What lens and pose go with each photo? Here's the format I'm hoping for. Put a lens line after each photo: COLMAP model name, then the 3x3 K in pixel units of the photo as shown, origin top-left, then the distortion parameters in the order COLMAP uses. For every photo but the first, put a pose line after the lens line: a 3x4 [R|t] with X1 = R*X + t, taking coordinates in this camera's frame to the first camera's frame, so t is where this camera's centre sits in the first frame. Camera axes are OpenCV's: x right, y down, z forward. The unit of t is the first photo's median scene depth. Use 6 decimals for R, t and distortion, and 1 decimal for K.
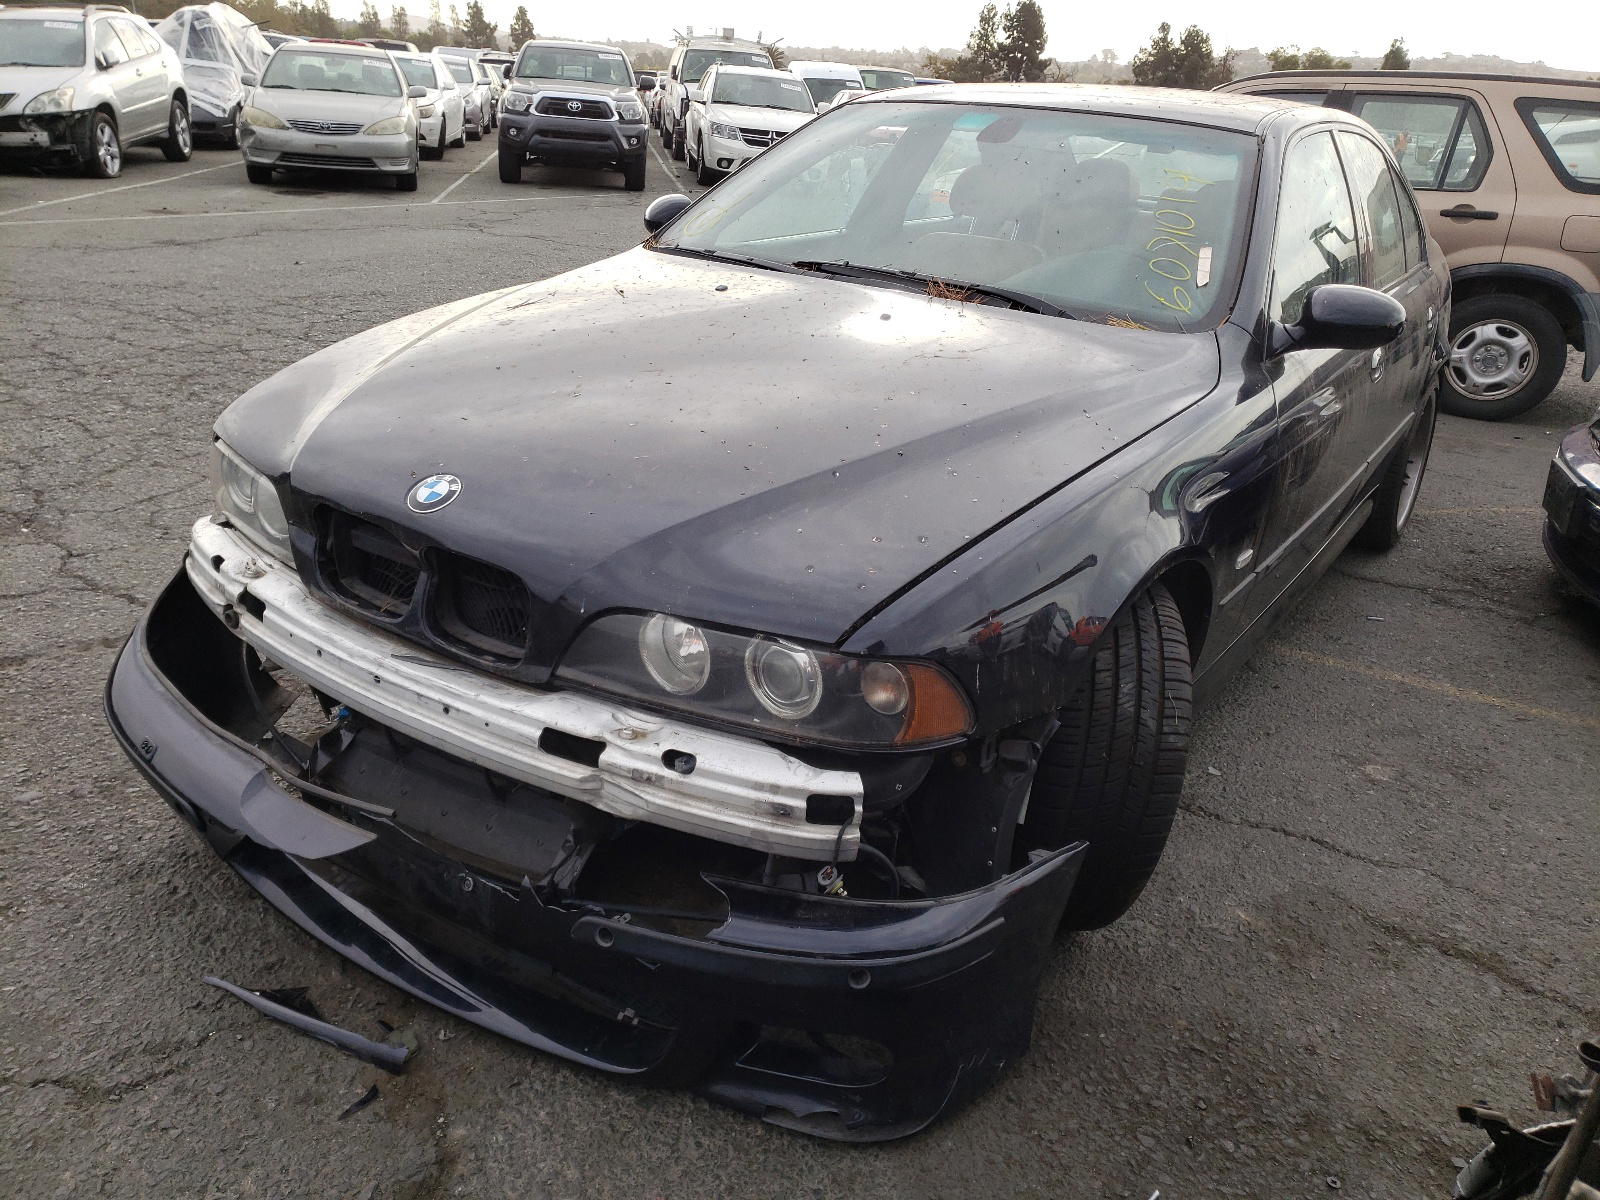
lens RADIAL K [[1283.3, 0, 800.0], [0, 1283.3, 601.9], [0, 0, 1]] dist [-0.002741, -0.010880]
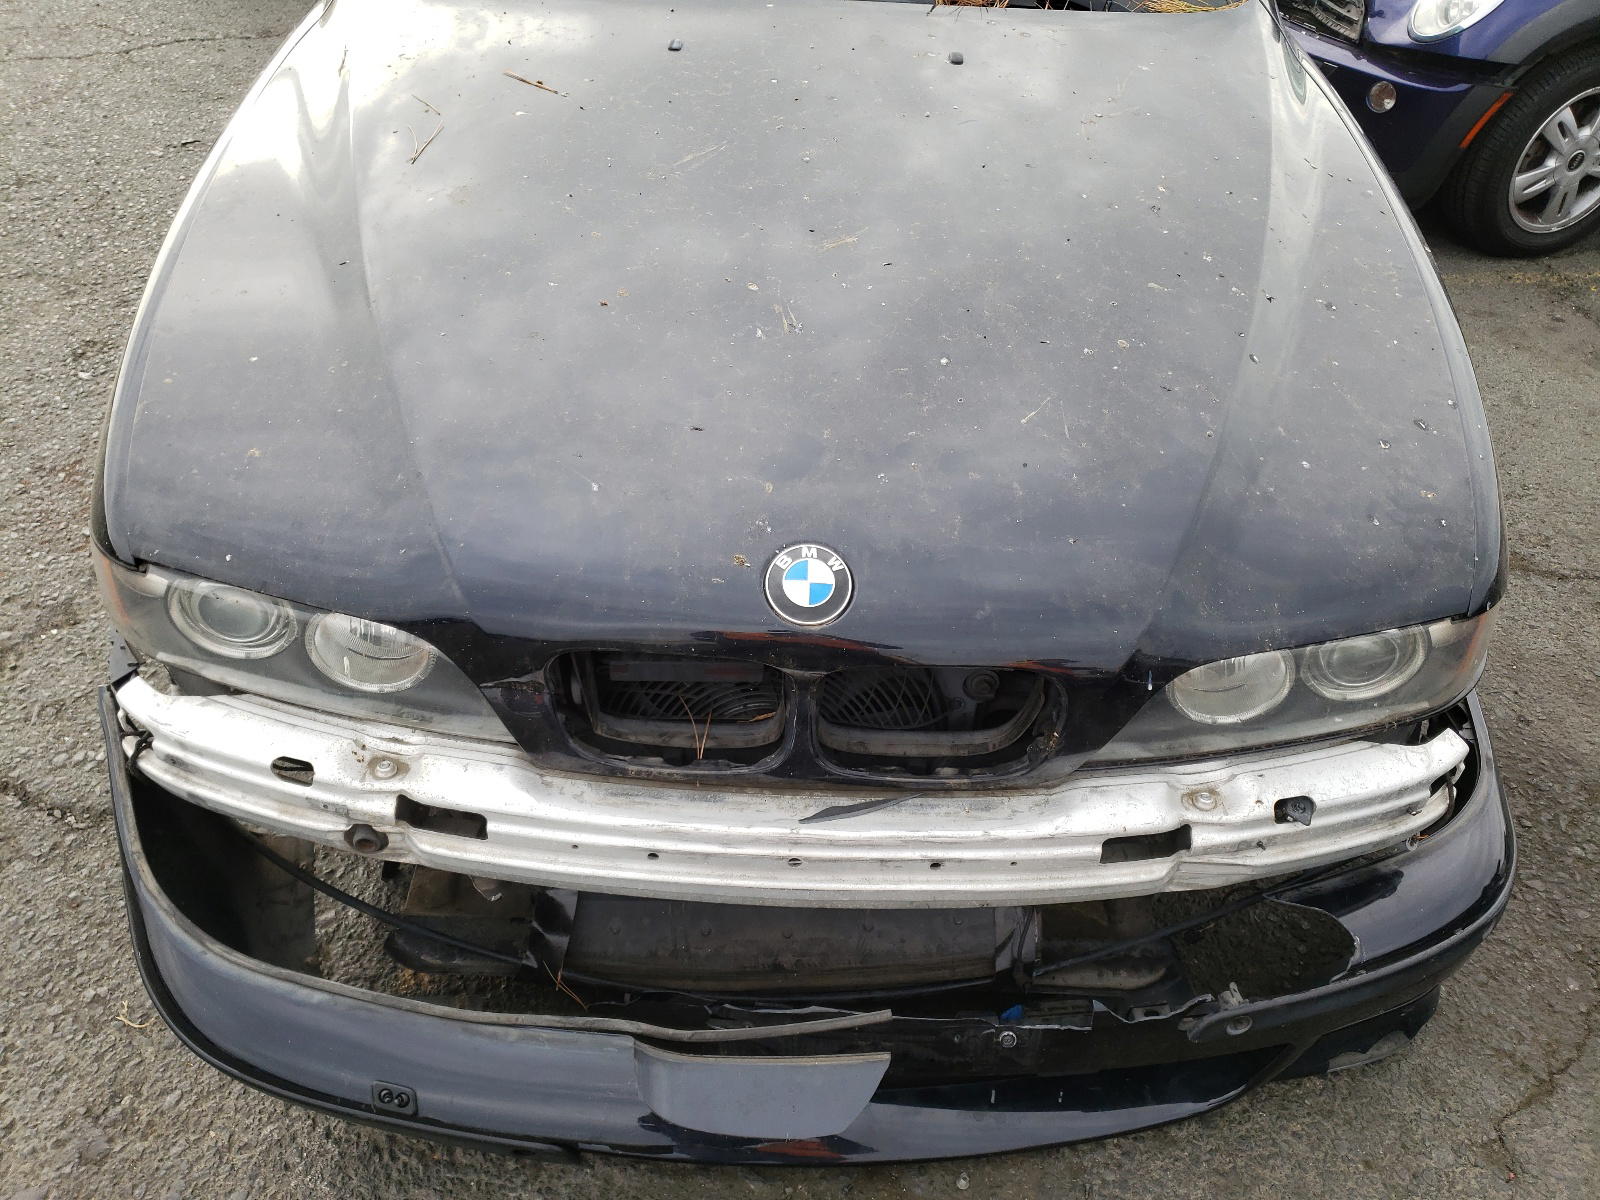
lens RADIAL K [[1211.0, 0, 793.1], [0, 1211.0, 594.8], [0, 0, 1]] dist [-0.002056, 0.001254]
pose [[0.821076, -0.379171, 0.426690, -0.549343], [0.214081, 0.897492, 0.385587, -0.312803], [-0.529154, -0.225250, 0.818082, 0.511671]]
